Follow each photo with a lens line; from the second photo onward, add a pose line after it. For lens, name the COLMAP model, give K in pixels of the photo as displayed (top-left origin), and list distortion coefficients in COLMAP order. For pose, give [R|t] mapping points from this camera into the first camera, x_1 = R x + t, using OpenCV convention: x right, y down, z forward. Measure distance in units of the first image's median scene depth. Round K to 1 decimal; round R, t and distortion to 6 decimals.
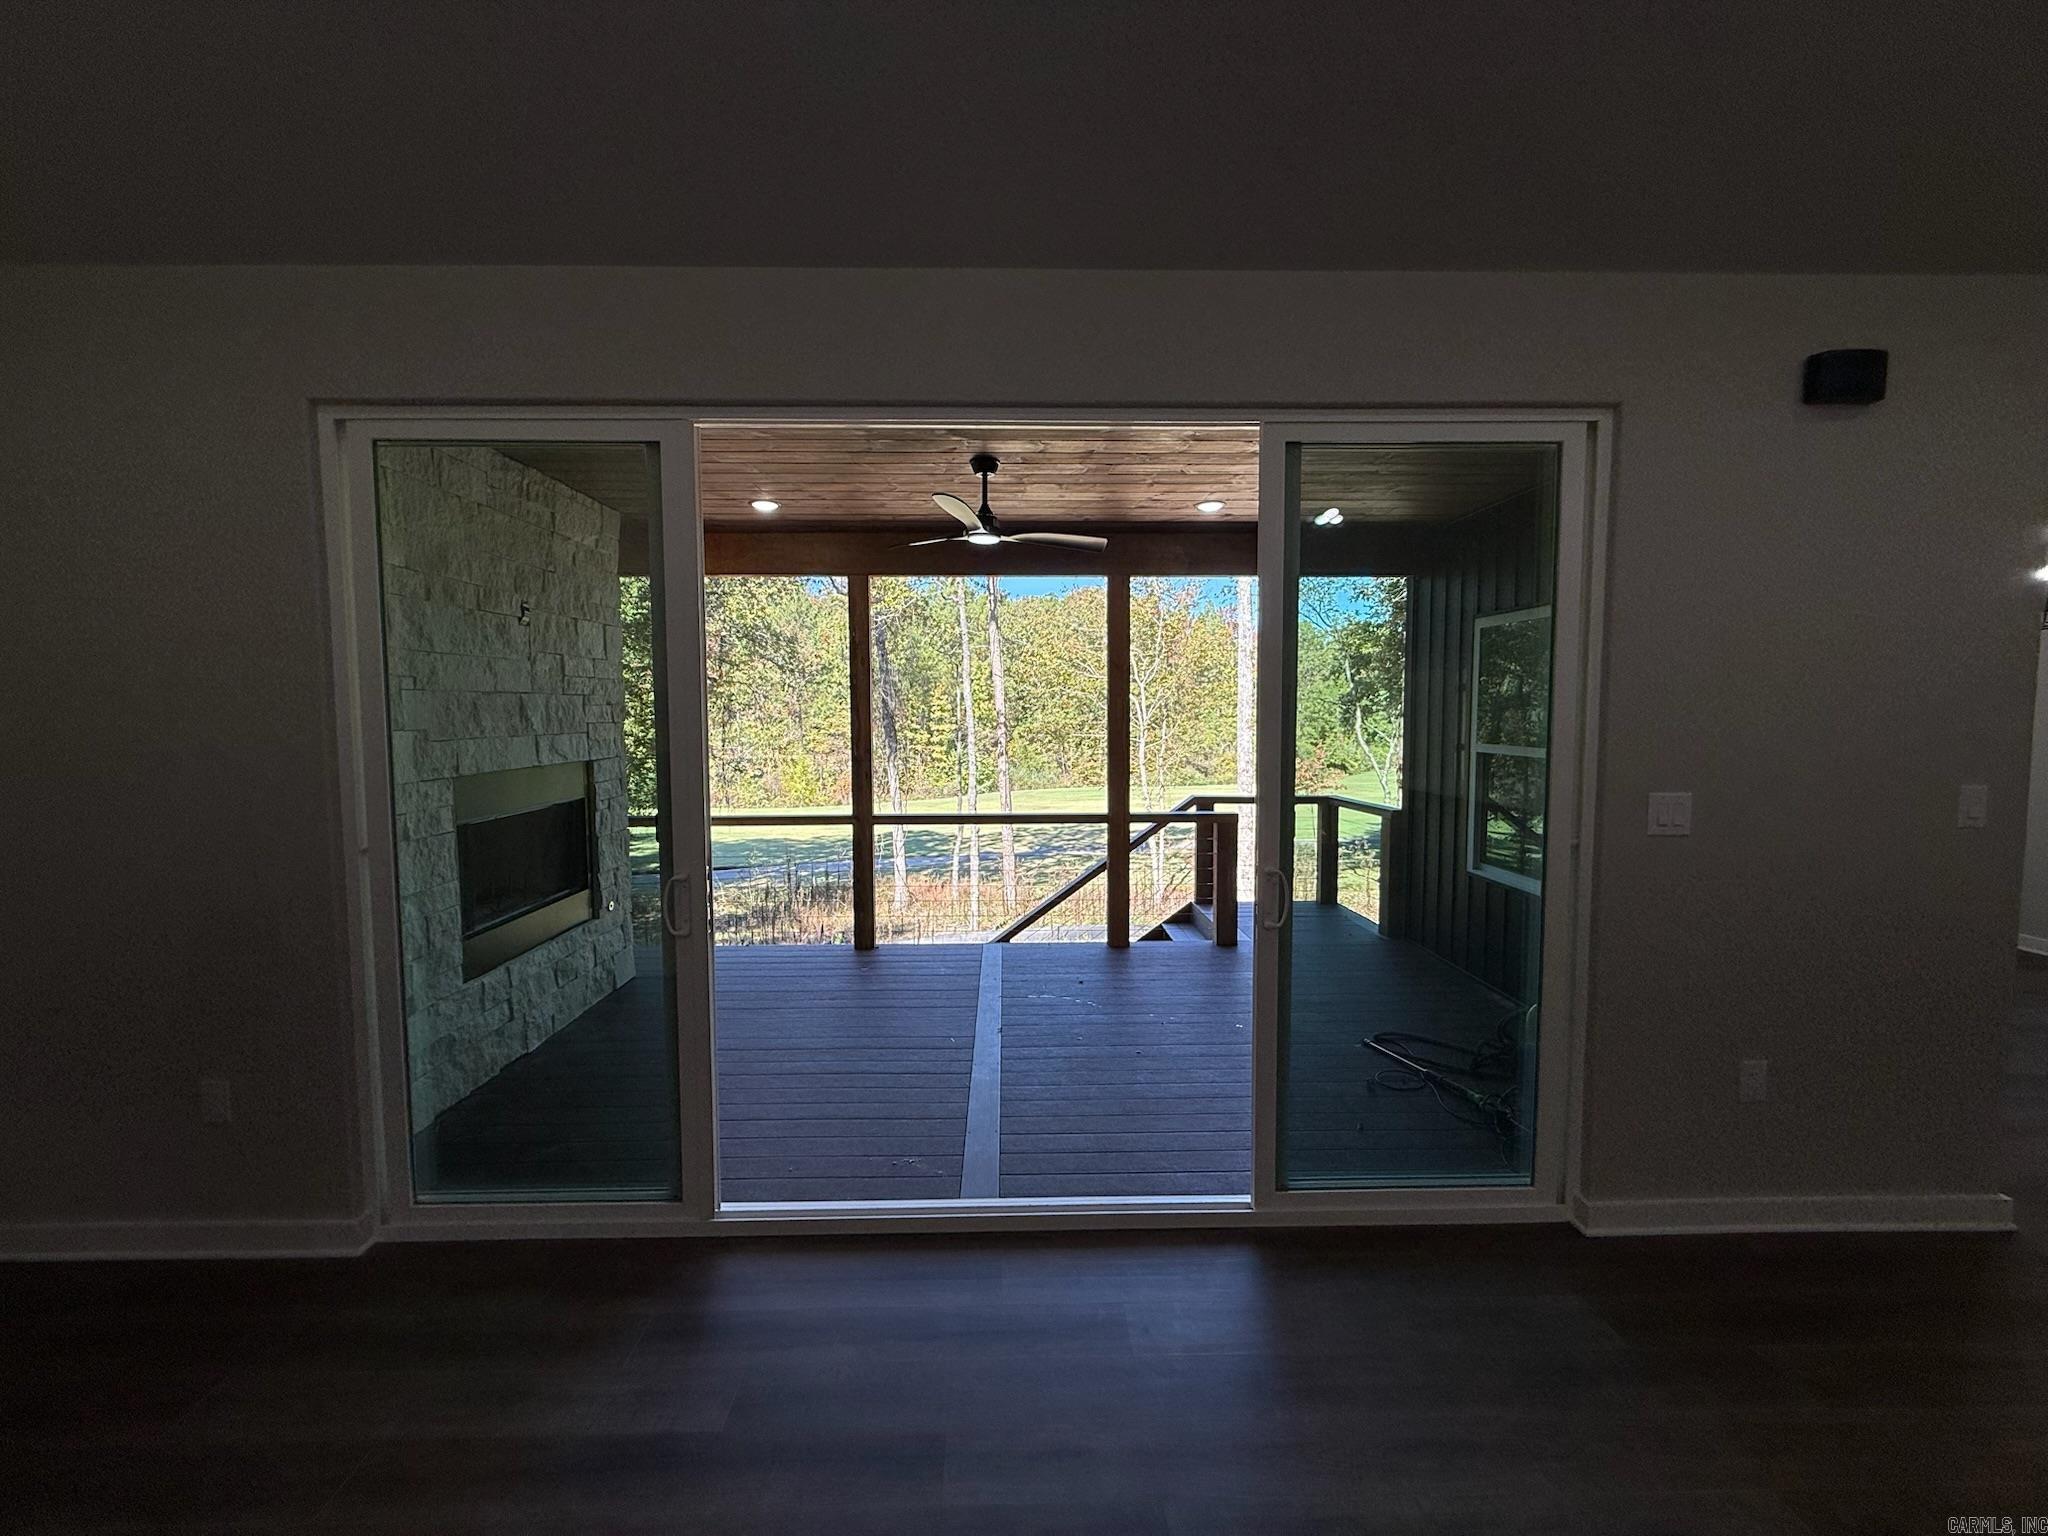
lens RADIAL K [[810.7, 0, 1019.5], [0, 810.7, 766.2], [0, 0, 1]] dist [-0.002099, 0.000123]
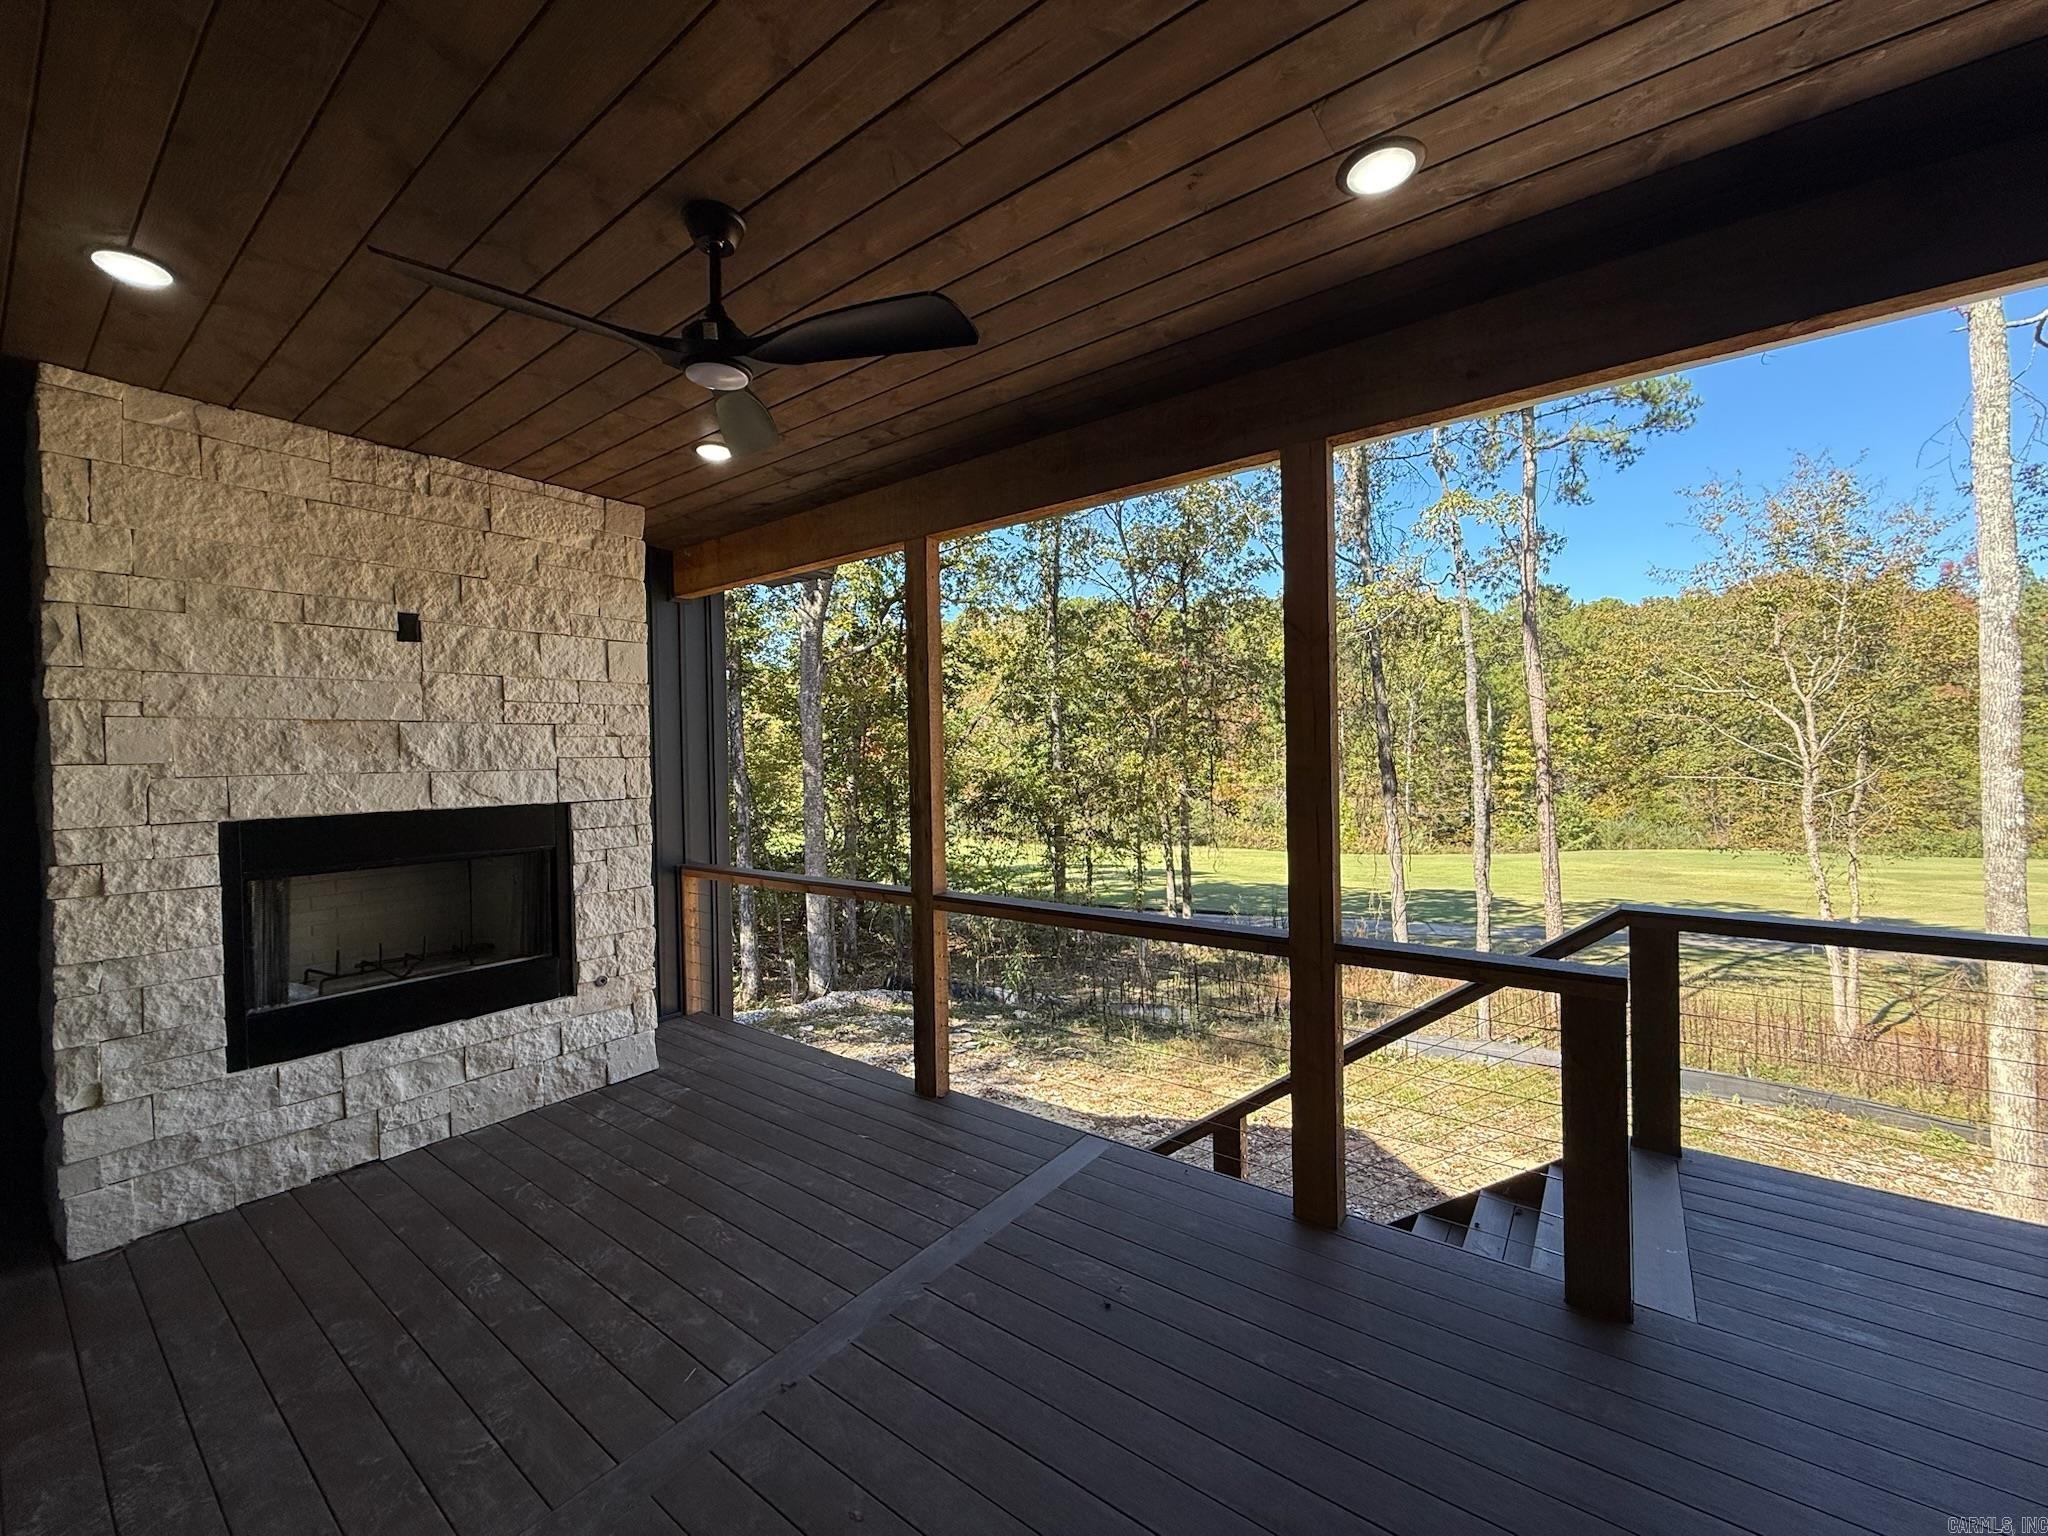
lens RADIAL K [[810.7, 0, 1016.3], [0, 810.7, 768.1], [0, 0, 1]] dist [-0.002099, 0.000123]
pose [[0.784887, -0.004778, -0.619621, 0.323089], [-0.025606, 0.998866, -0.040138, -0.019842], [0.619110, 0.047369, 0.783874, 0.588565]]
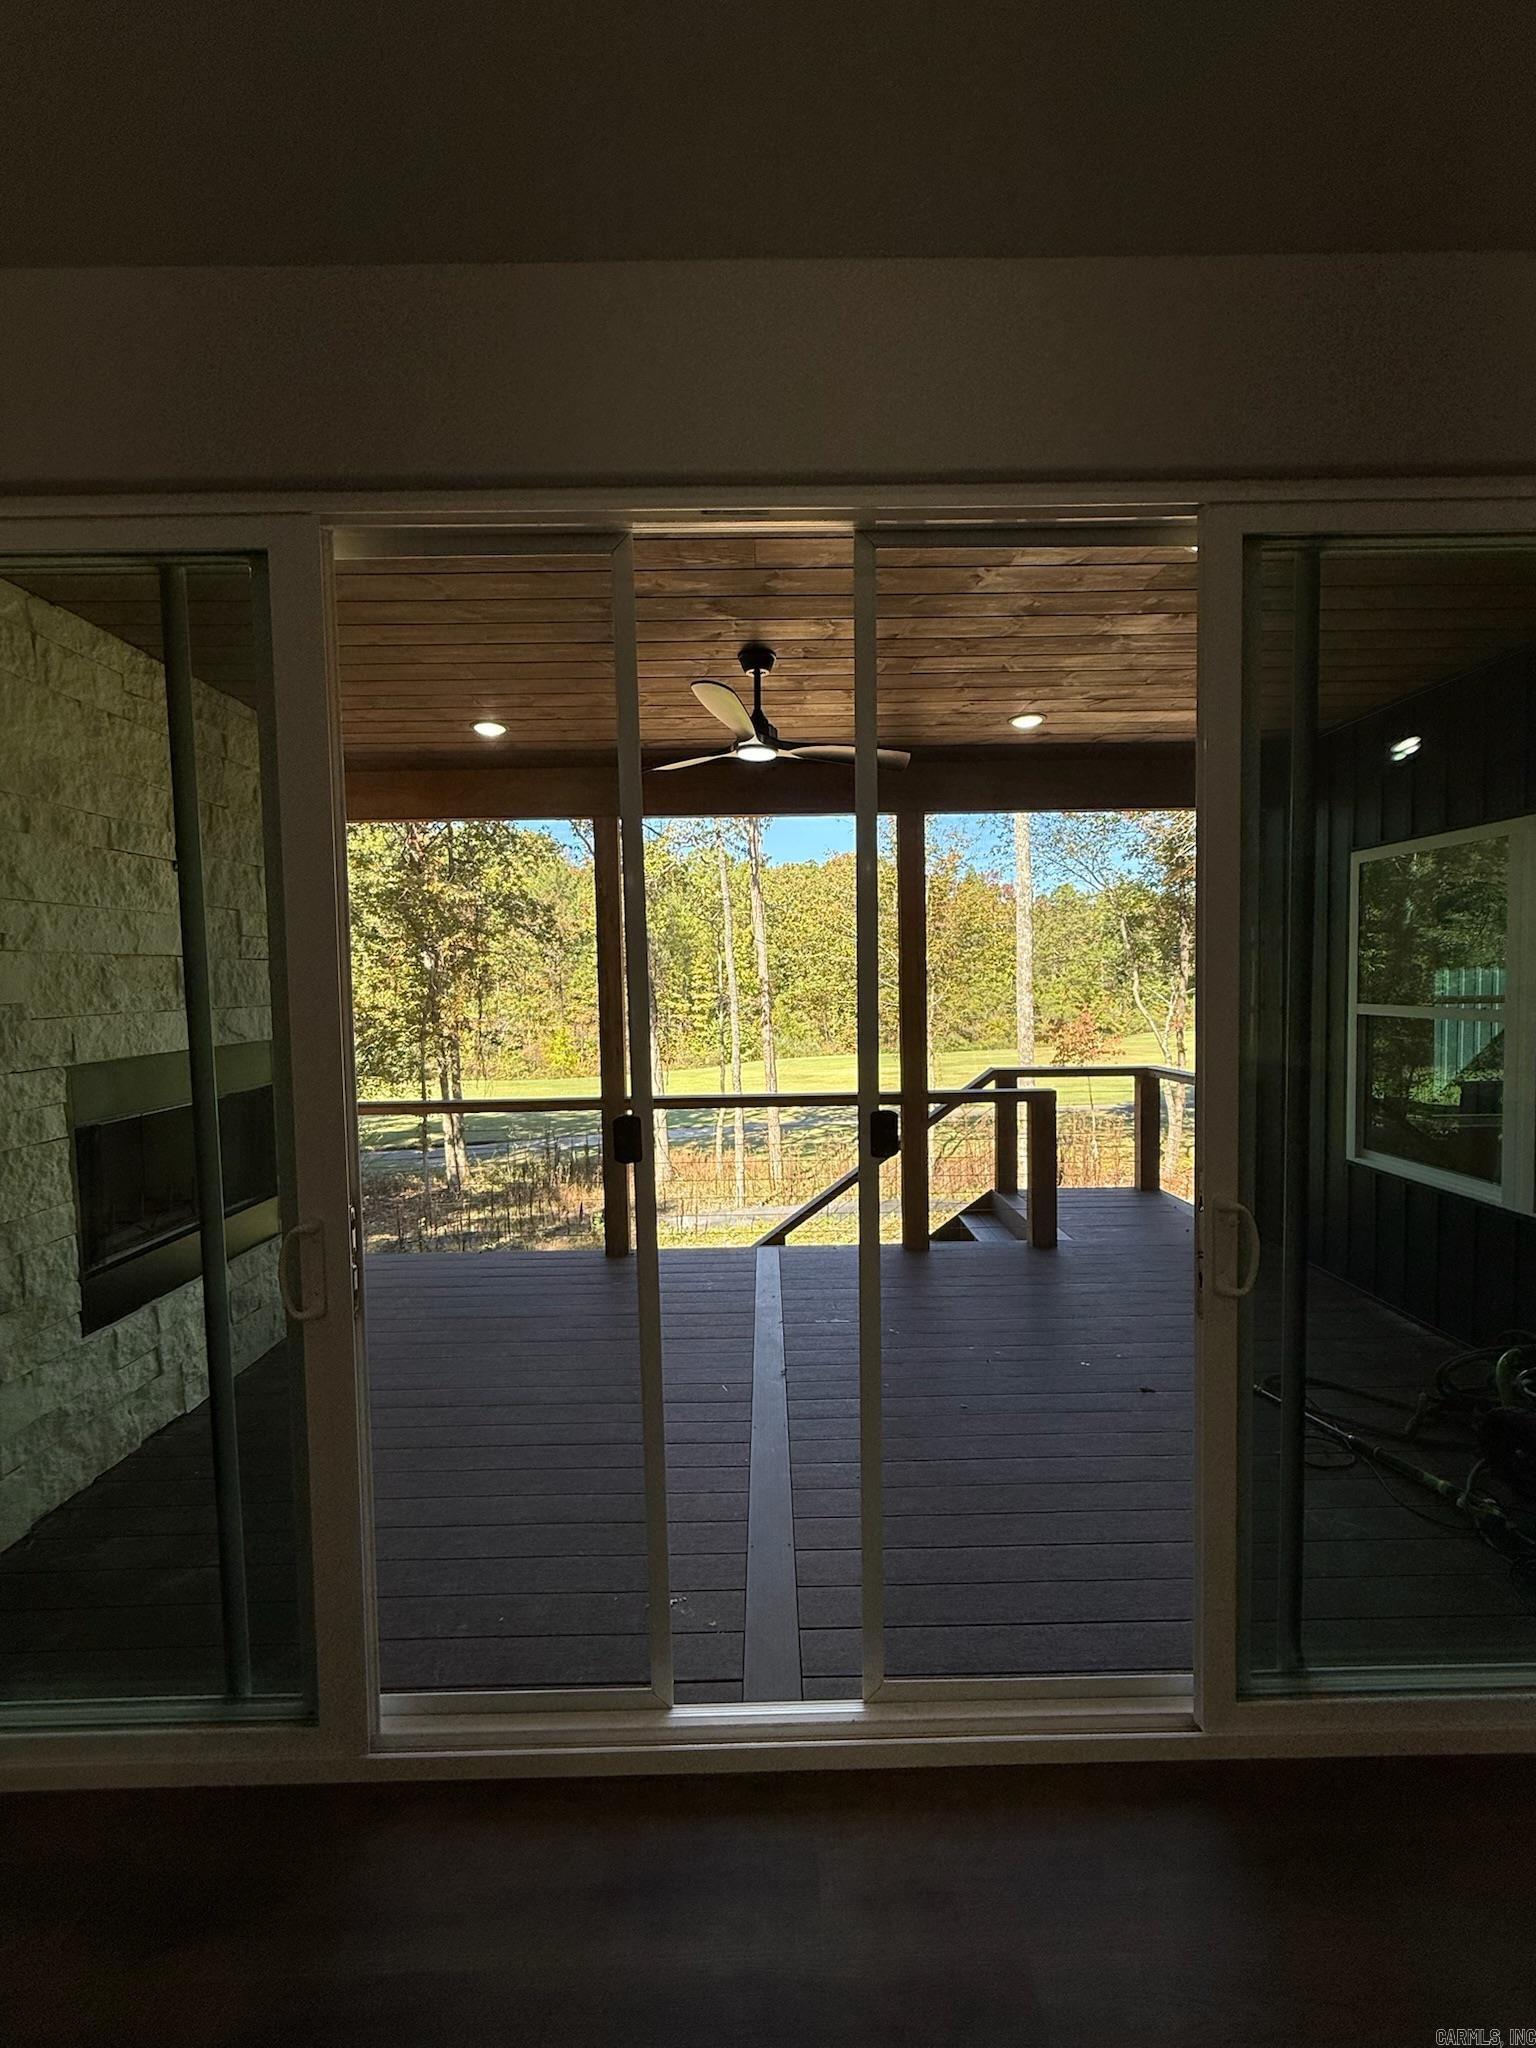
lens RADIAL K [[810.7, 0, 768.1], [0, 810.7, 1019.7], [0, 0, 1]] dist [-0.002099, 0.000123]
pose [[0.999791, -0.013336, -0.015487, -0.019196], [0.013058, 0.999754, -0.017922, -0.005398], [0.015722, 0.017716, 0.999719, 0.172599]]
